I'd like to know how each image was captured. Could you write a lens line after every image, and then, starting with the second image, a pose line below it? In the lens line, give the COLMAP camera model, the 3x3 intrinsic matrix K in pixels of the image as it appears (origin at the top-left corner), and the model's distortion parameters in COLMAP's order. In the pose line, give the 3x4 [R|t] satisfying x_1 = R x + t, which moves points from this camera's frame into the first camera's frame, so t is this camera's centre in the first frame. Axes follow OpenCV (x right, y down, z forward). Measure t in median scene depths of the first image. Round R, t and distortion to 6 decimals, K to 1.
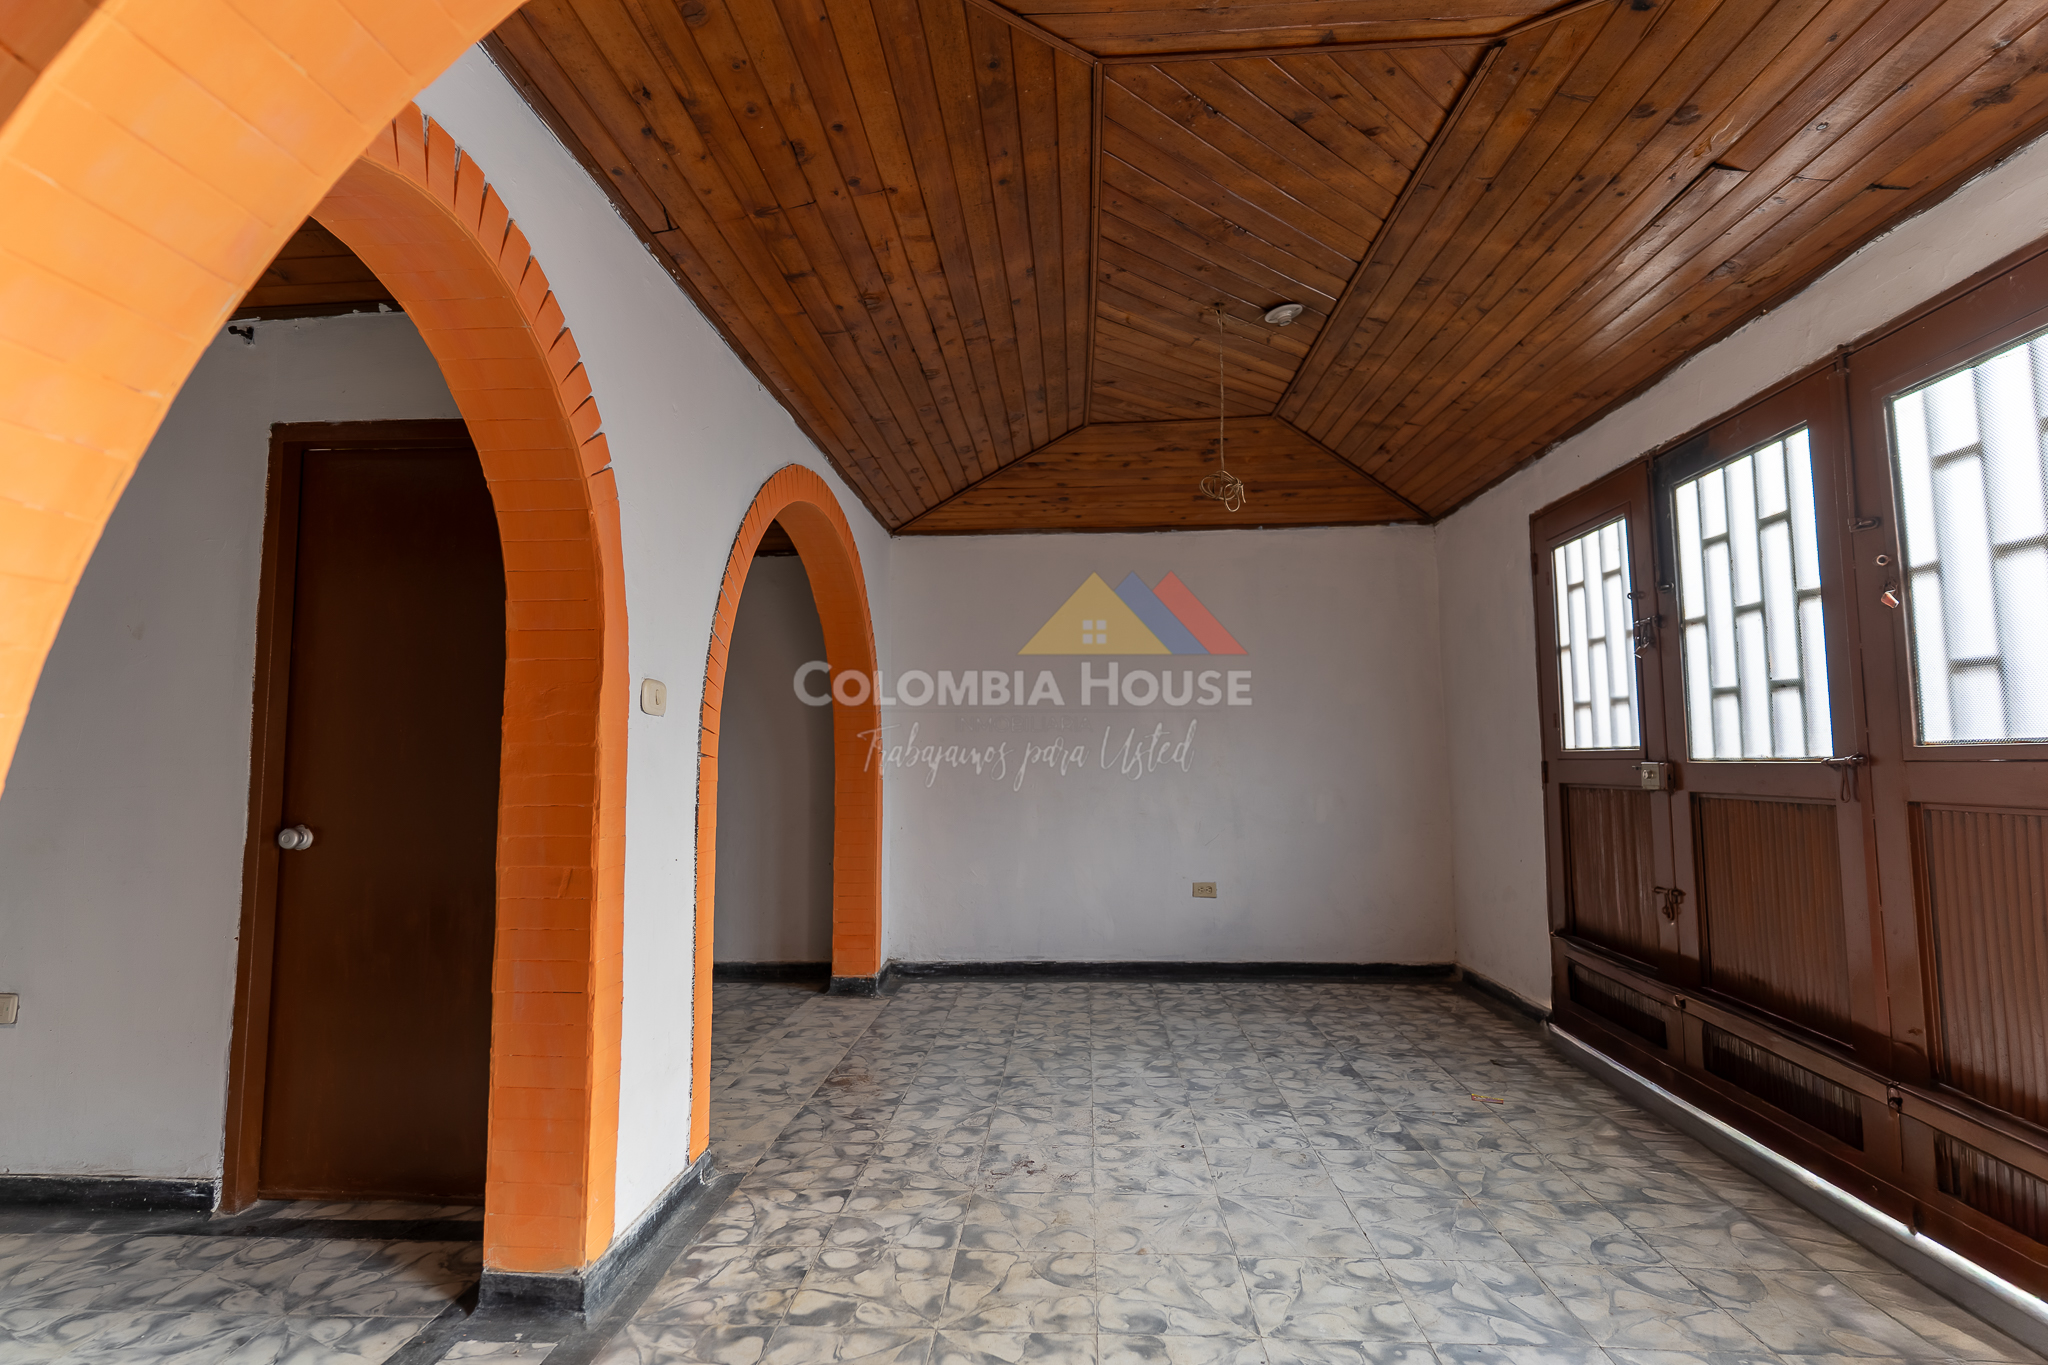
lens RADIAL K [[985.9, 0, 1018.0], [0, 985.9, 680.8], [0, 0, 1]] dist [0.003956, -0.001109]
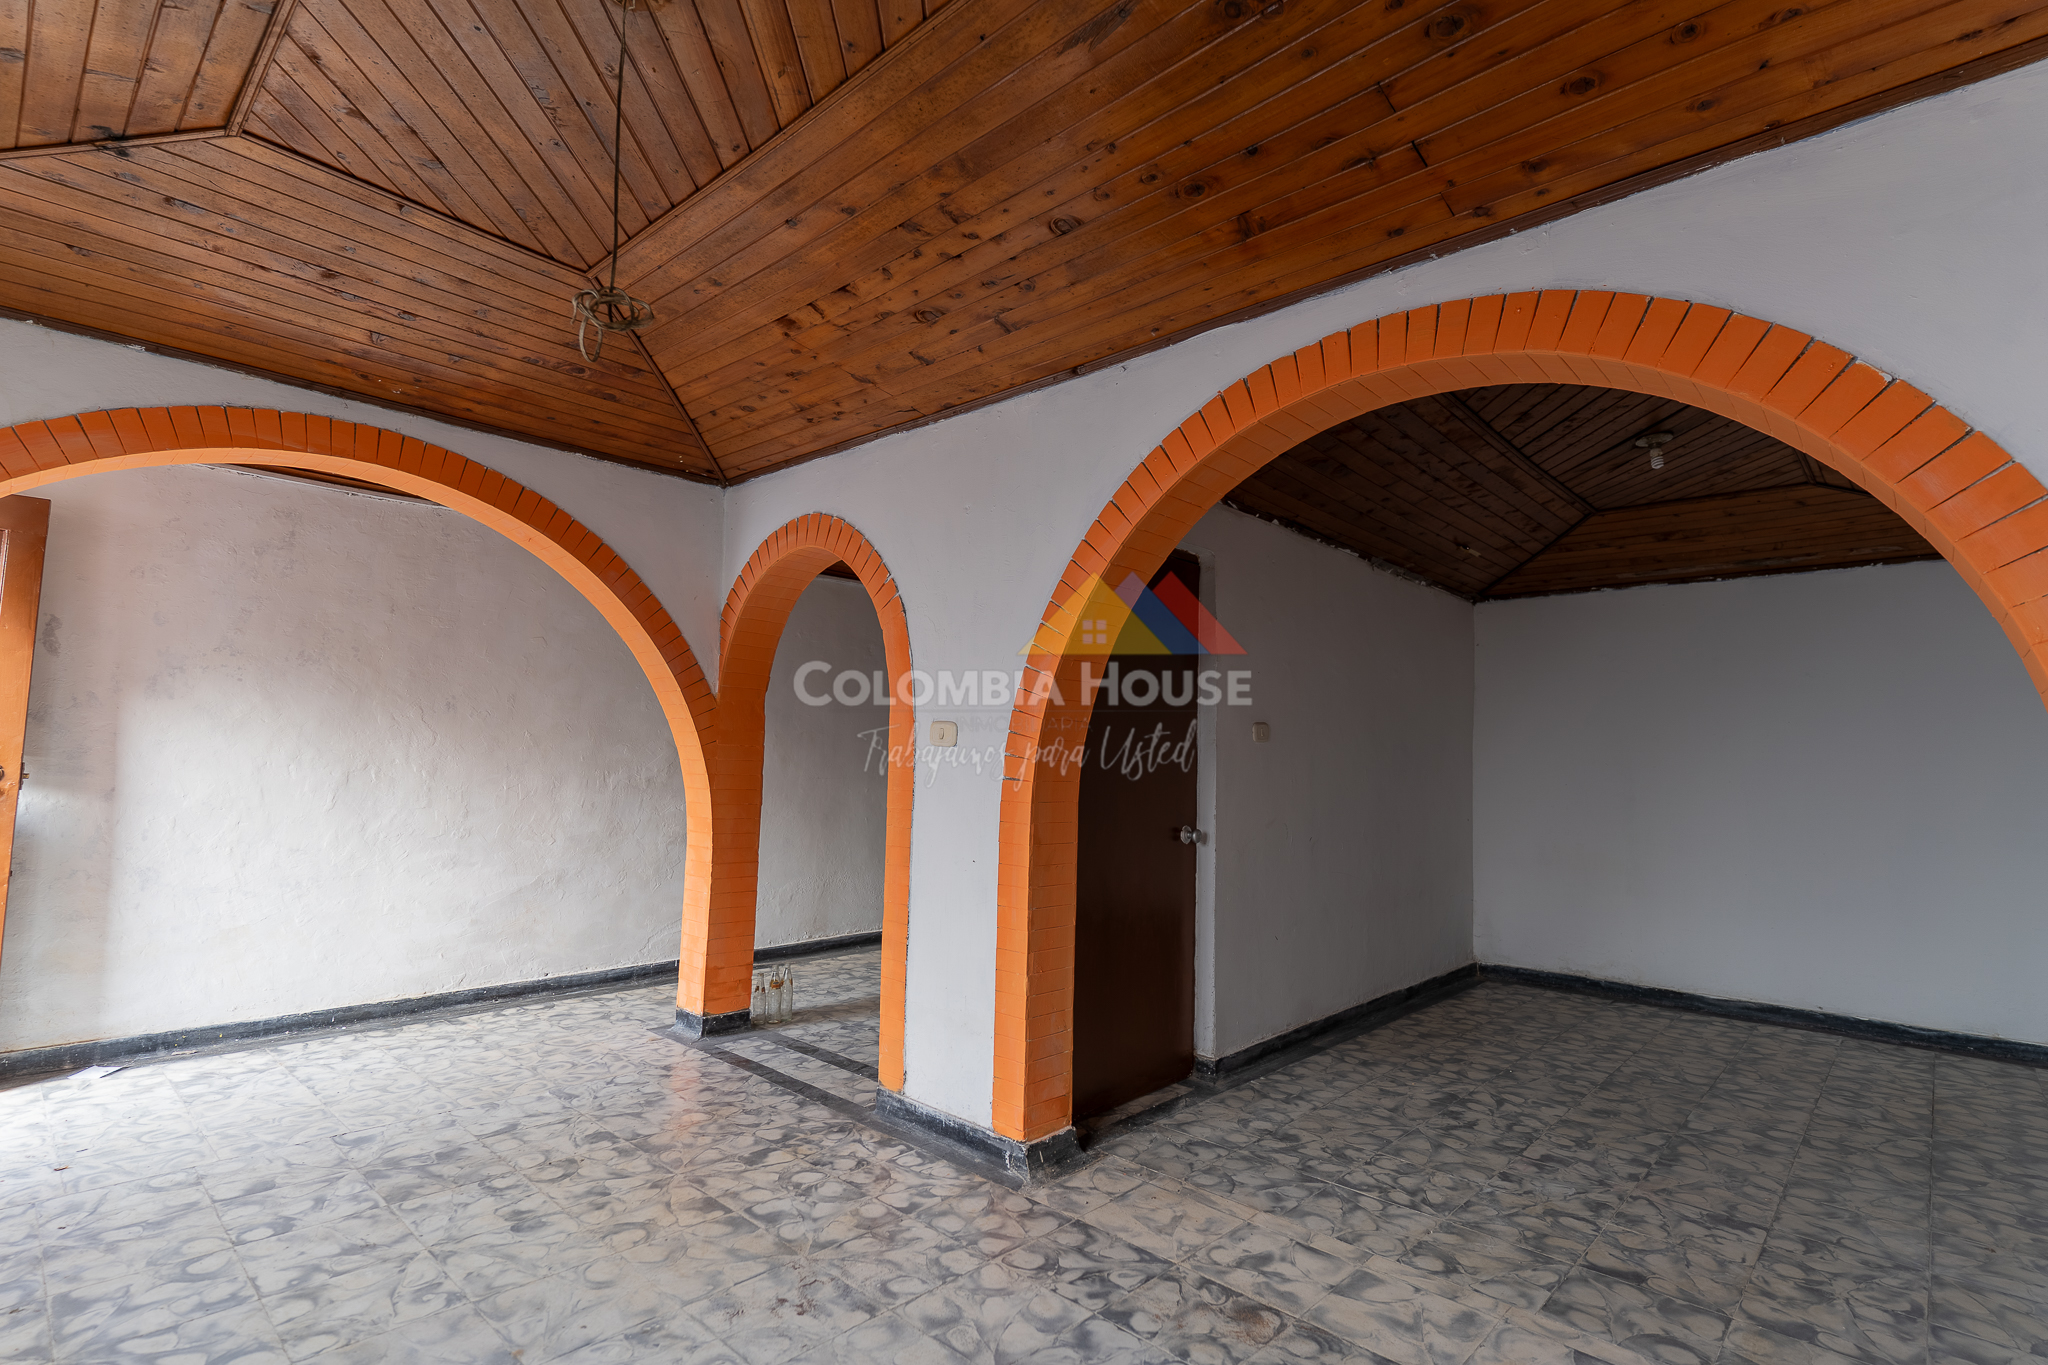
lens RADIAL K [[985.9, 0, 1024.4], [0, 985.9, 689.5], [0, 0, 1]] dist [0.003956, -0.001109]
pose [[-0.640301, -0.065744, -0.765305, 0.593521], [0.044020, 0.991552, -0.122010, 0.123064], [0.766861, -0.111812, -0.631998, 1.903334]]
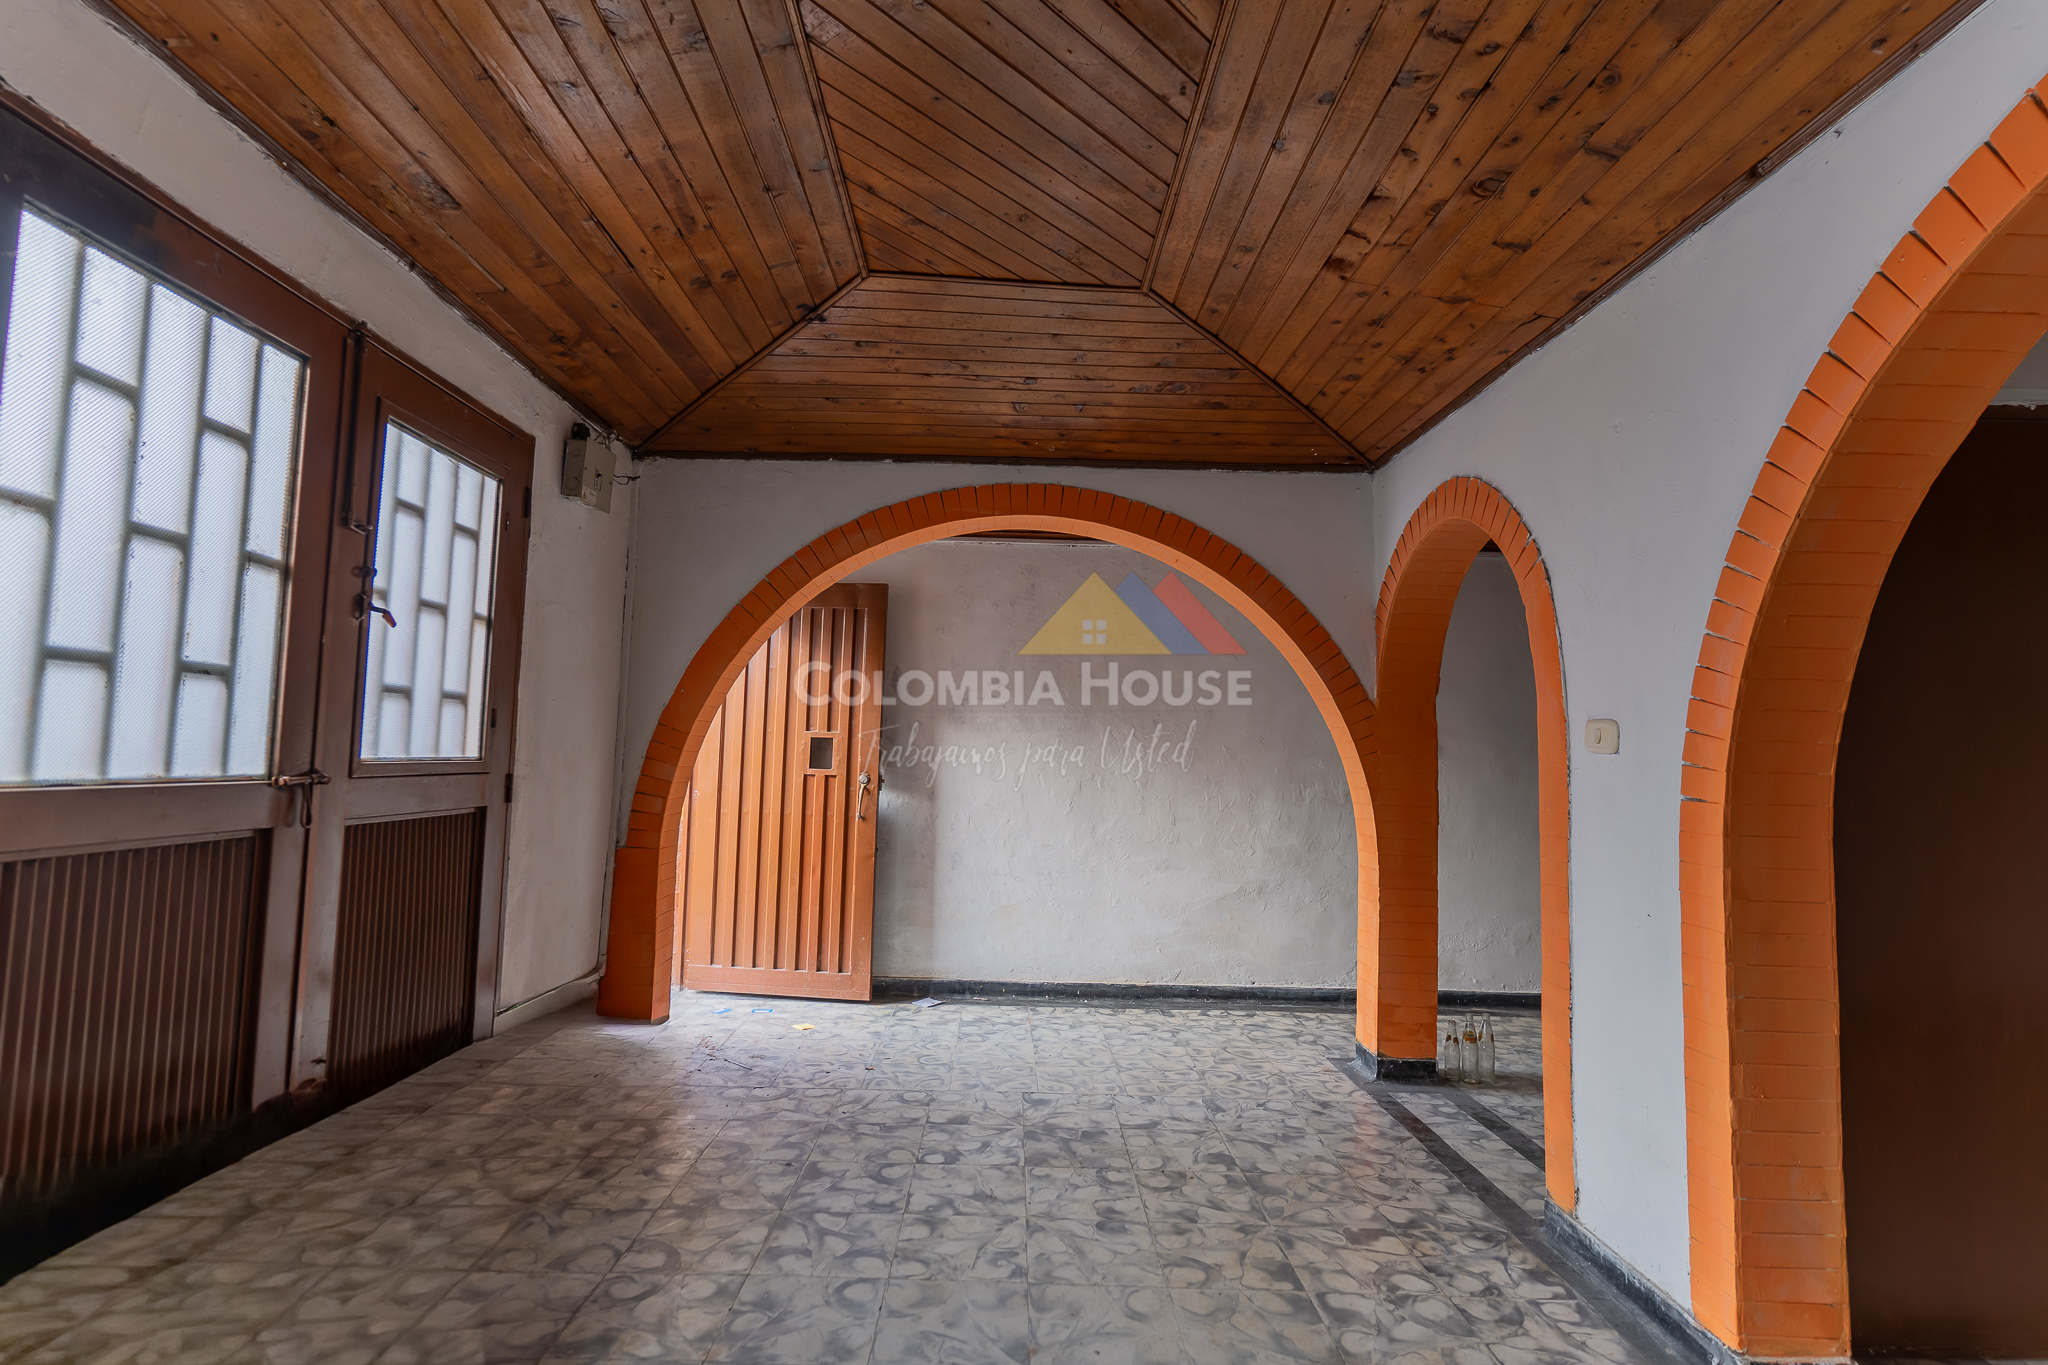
lens RADIAL K [[985.9, 0, 1011.0], [0, 985.9, 685.4], [0, 0, 1]] dist [0.003956, -0.001109]
pose [[-0.997721, -0.024110, -0.063017, 0.288816], [-0.014008, 0.987643, -0.156095, 0.126779], [0.066002, -0.154857, -0.985730, 1.906321]]
